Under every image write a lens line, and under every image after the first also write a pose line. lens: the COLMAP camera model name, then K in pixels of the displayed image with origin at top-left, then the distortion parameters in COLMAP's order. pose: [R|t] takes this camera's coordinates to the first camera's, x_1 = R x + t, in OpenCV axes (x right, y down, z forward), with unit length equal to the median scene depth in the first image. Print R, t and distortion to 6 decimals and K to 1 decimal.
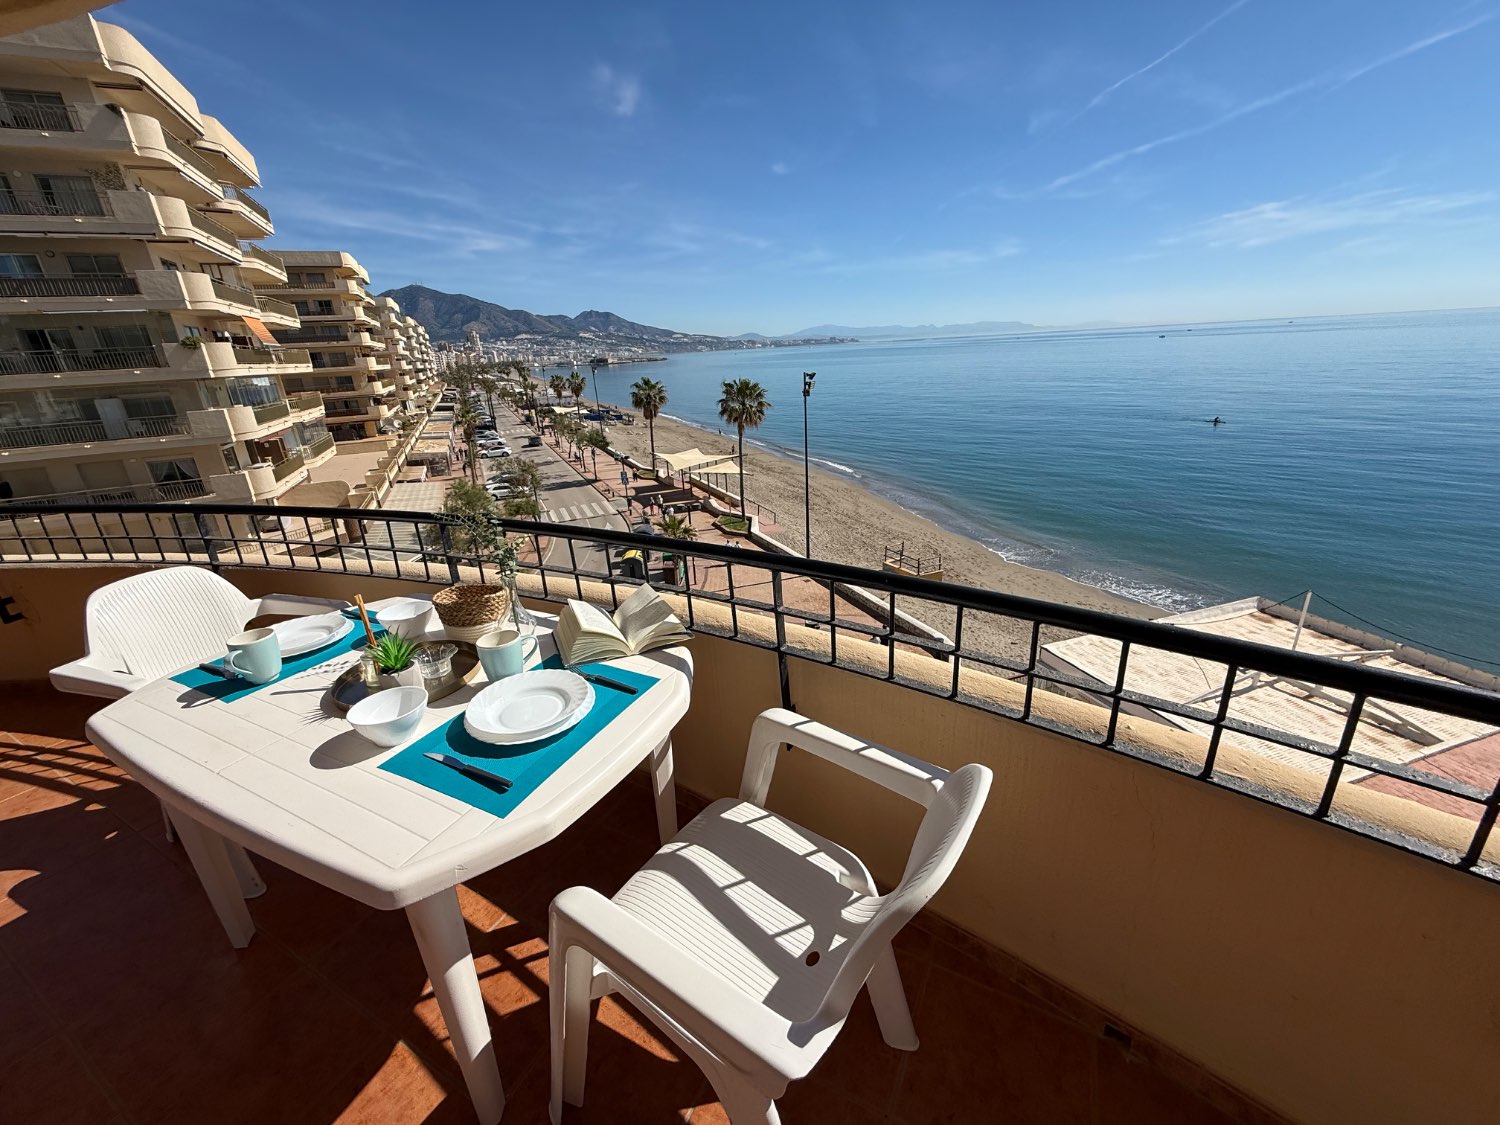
lens RADIAL K [[597.1, 0, 744.2], [0, 597.1, 563.8], [0, 0, 1]] dist [0.002661, -0.000491]
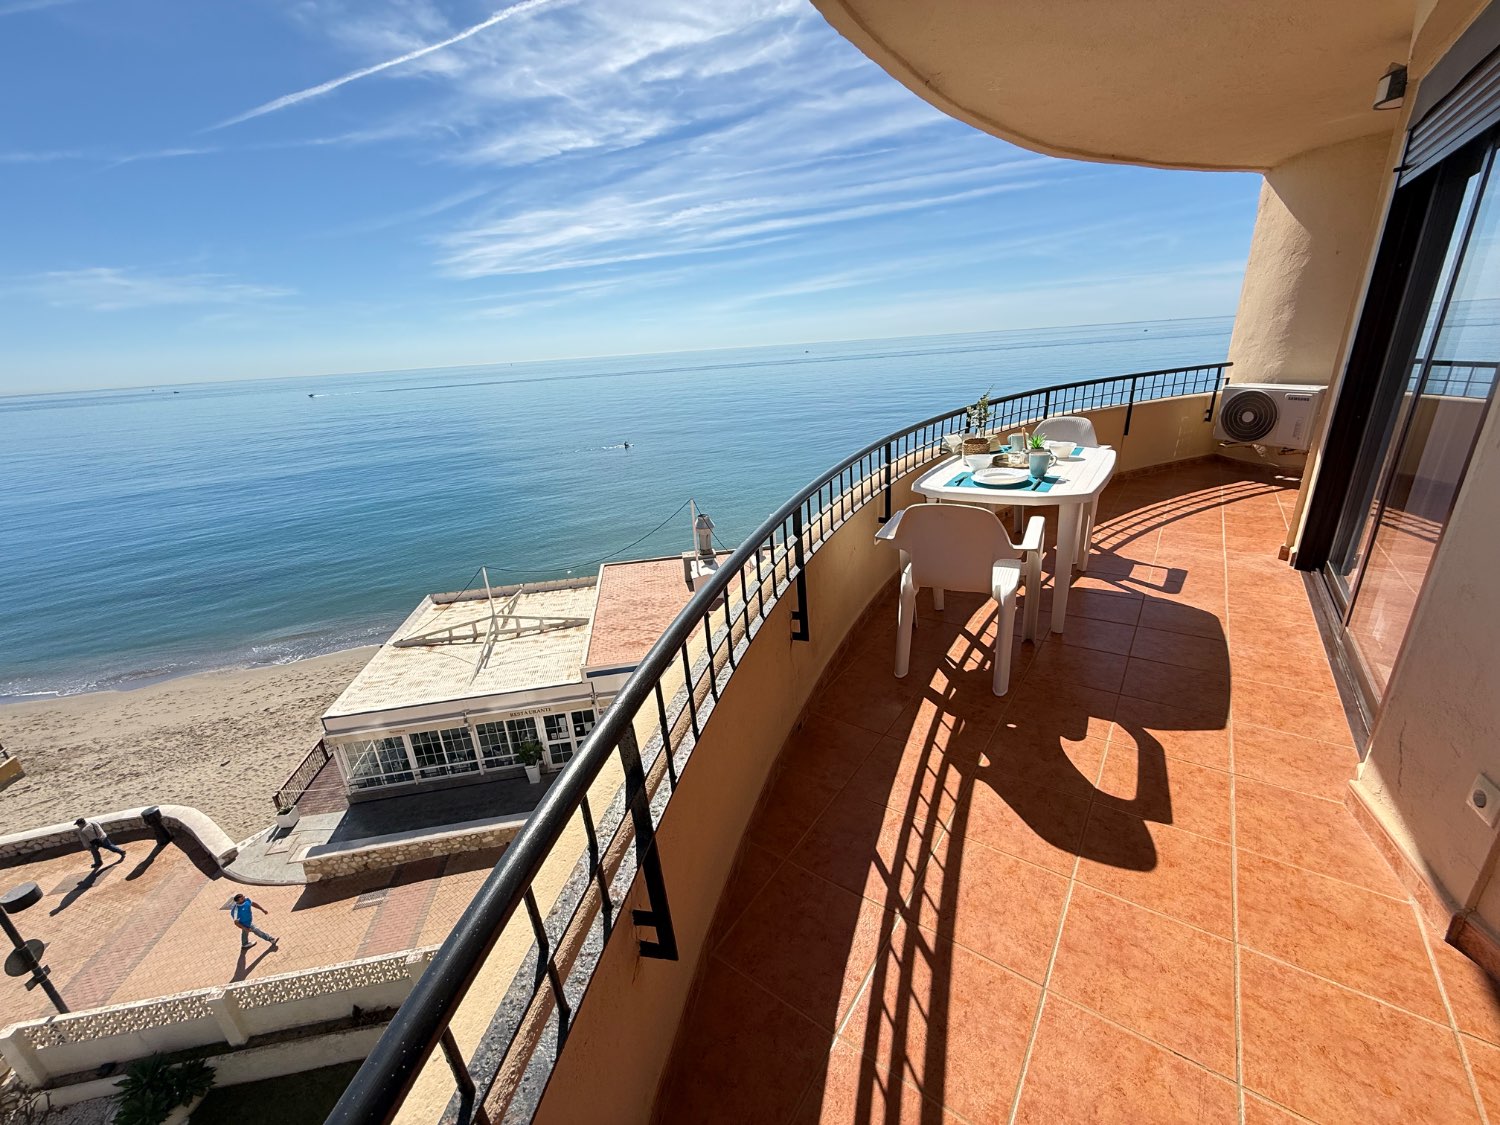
lens RADIAL K [[595.9, 0, 746.8], [0, 595.9, 558.2], [0, 0, 1]] dist [0.002817, -0.000374]
pose [[0.140365, -0.289370, 0.946870, -0.066091], [0.387821, 0.895989, 0.216329, -0.008667], [-0.910984, 0.336851, 0.237989, 0.033758]]
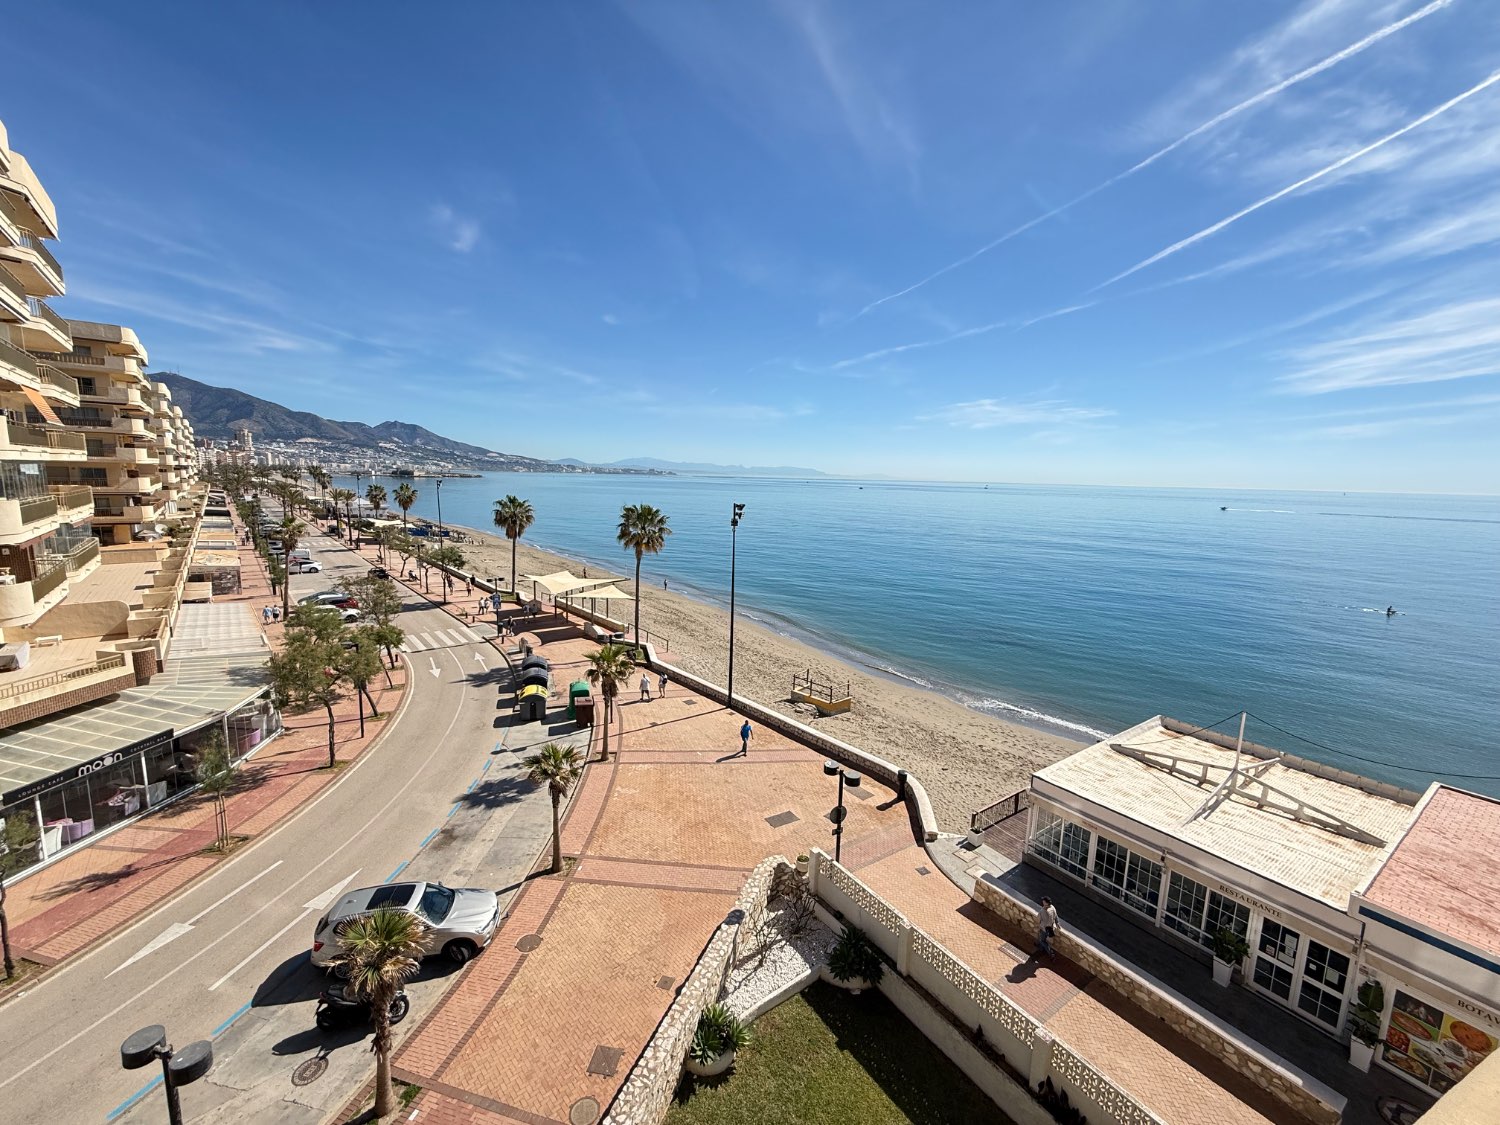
lens RADIAL K [[597.1, 0, 744.2], [0, 597.1, 563.8], [0, 0, 1]] dist [0.002661, -0.000491]
pose [[0.954828, 0.033717, 0.295241, -0.095240], [0.027256, 0.979417, -0.200000, -0.008362], [-0.295908, 0.199013, 0.934255, 0.035205]]
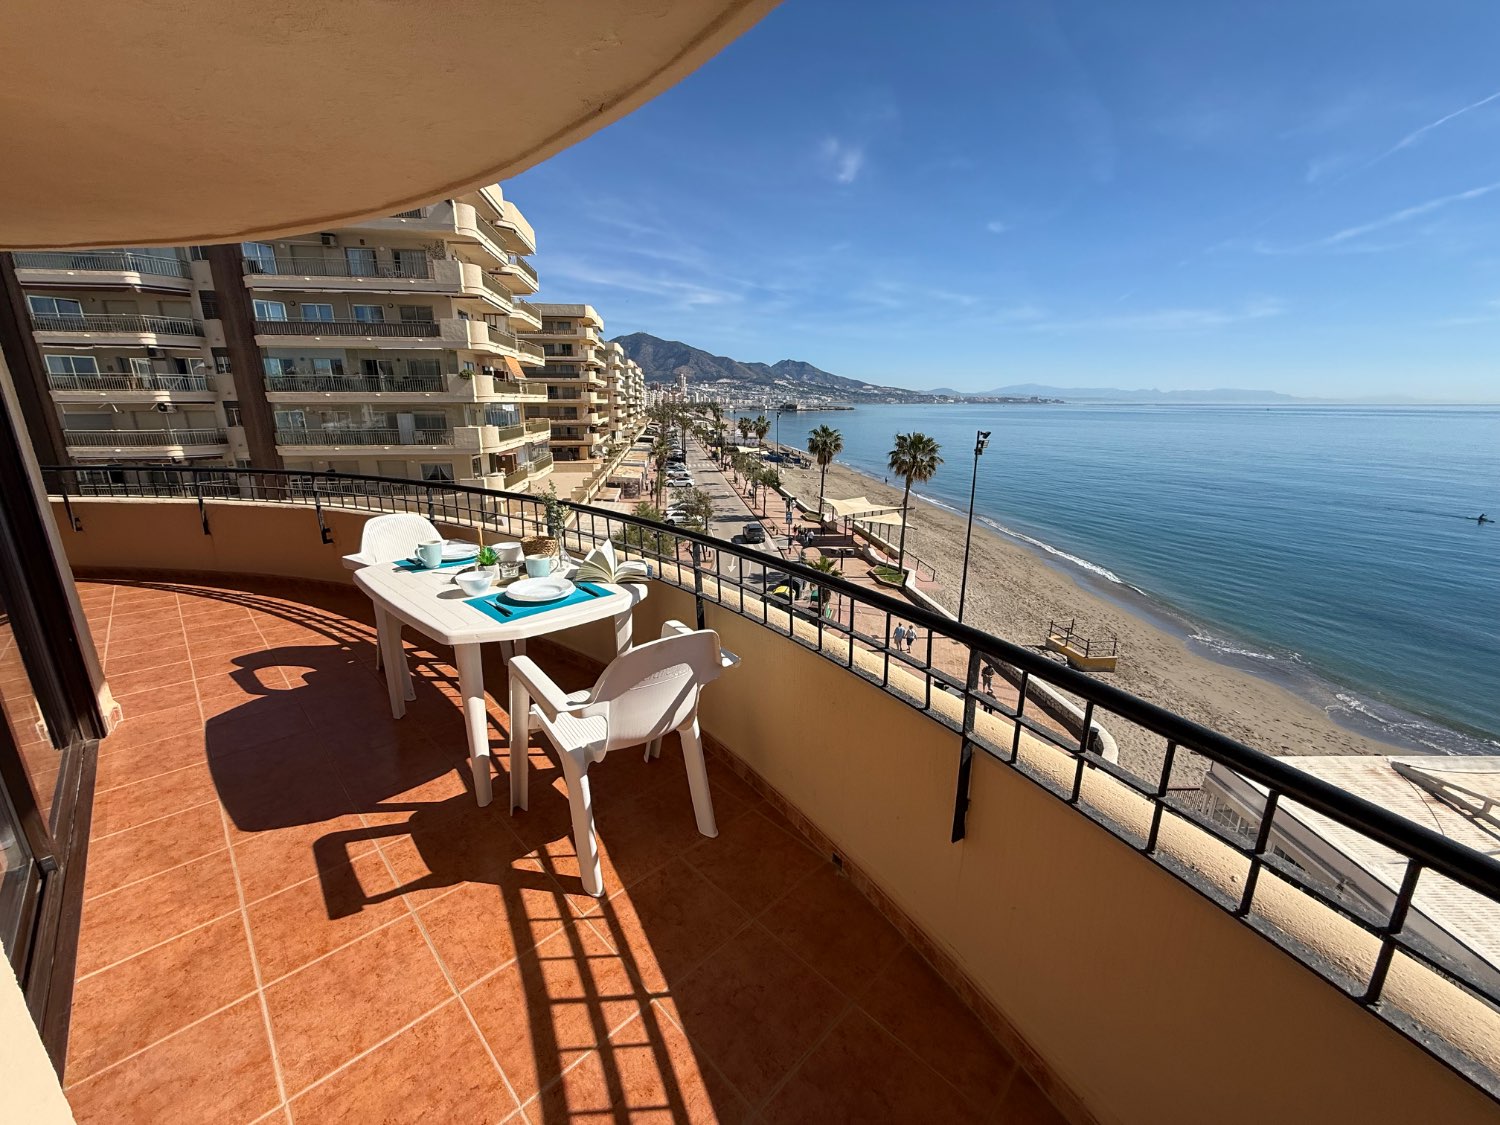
lens RADIAL K [[597.1, 0, 744.2], [0, 597.1, 563.8], [0, 0, 1]] dist [0.002661, -0.000491]
pose [[0.954095, 0.129615, -0.270007, 0.014061], [-0.149419, 0.987296, -0.054043, 0.003055], [0.259572, 0.091906, 0.961341, -0.012076]]
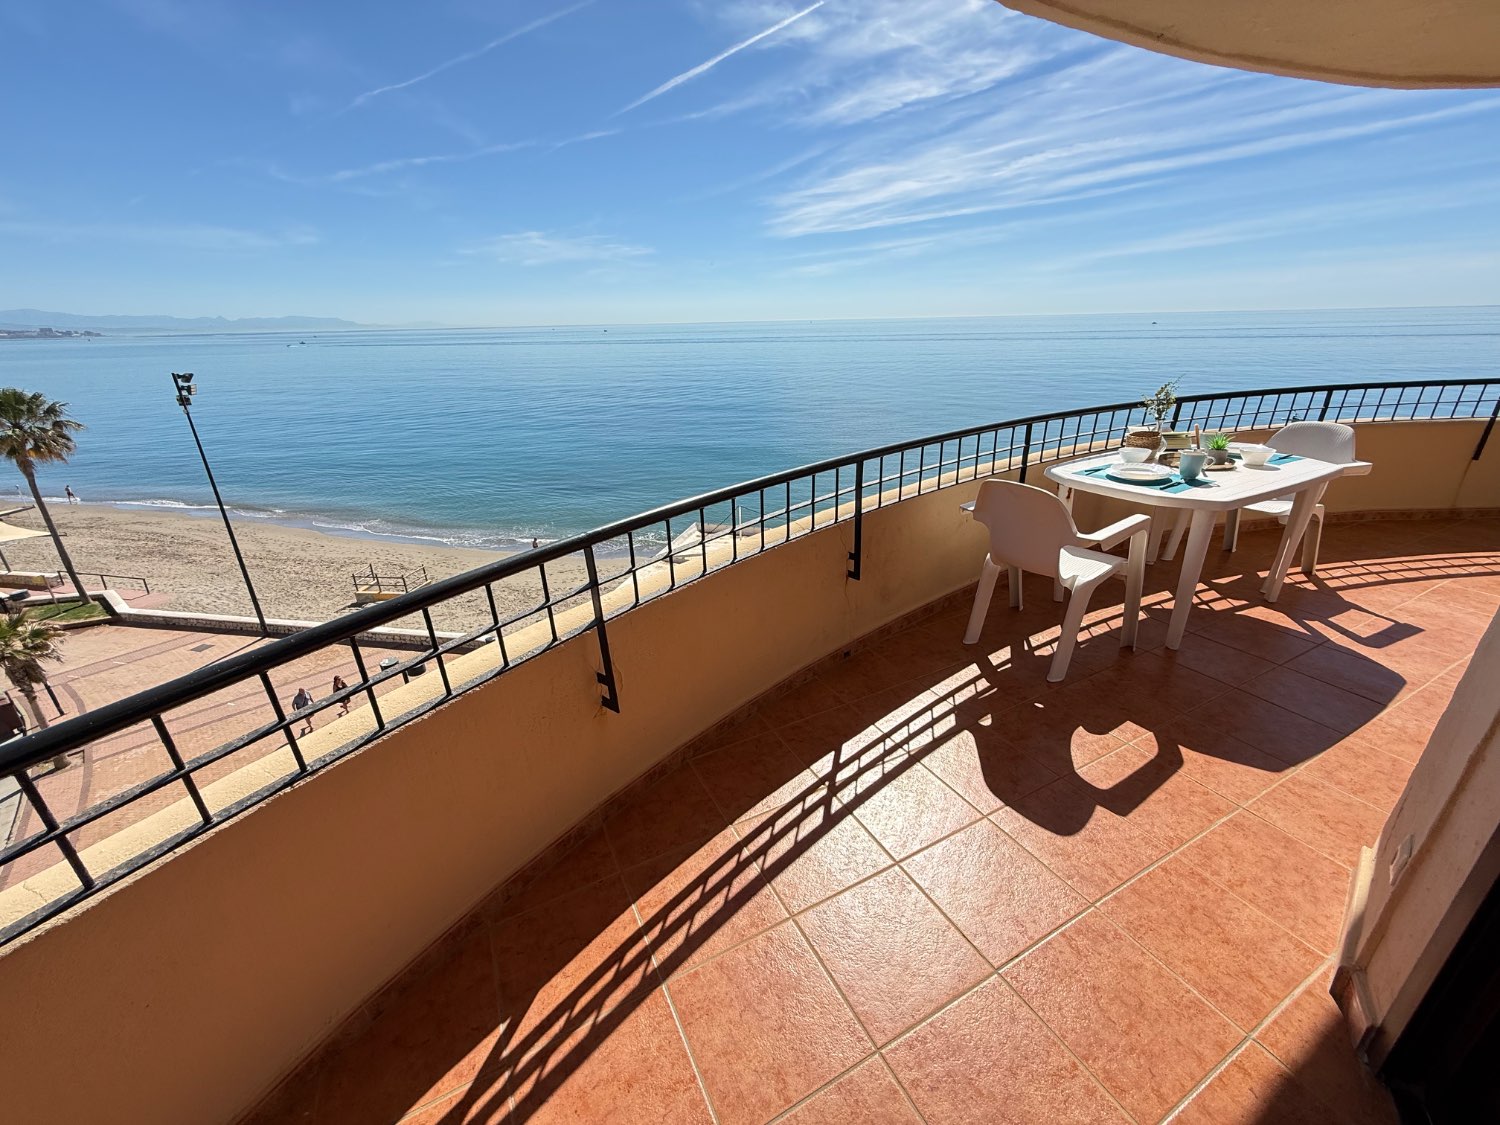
lens RADIAL K [[603.7, 0, 747.2], [0, 603.7, 545.3], [0, 0, 1]] dist [-0.000581, -0.000122]
pose [[0.566558, -0.249778, 0.785253, -0.070063], [0.272708, 0.956088, 0.107360, -0.004219], [-0.777587, 0.153319, 0.609796, 0.020924]]
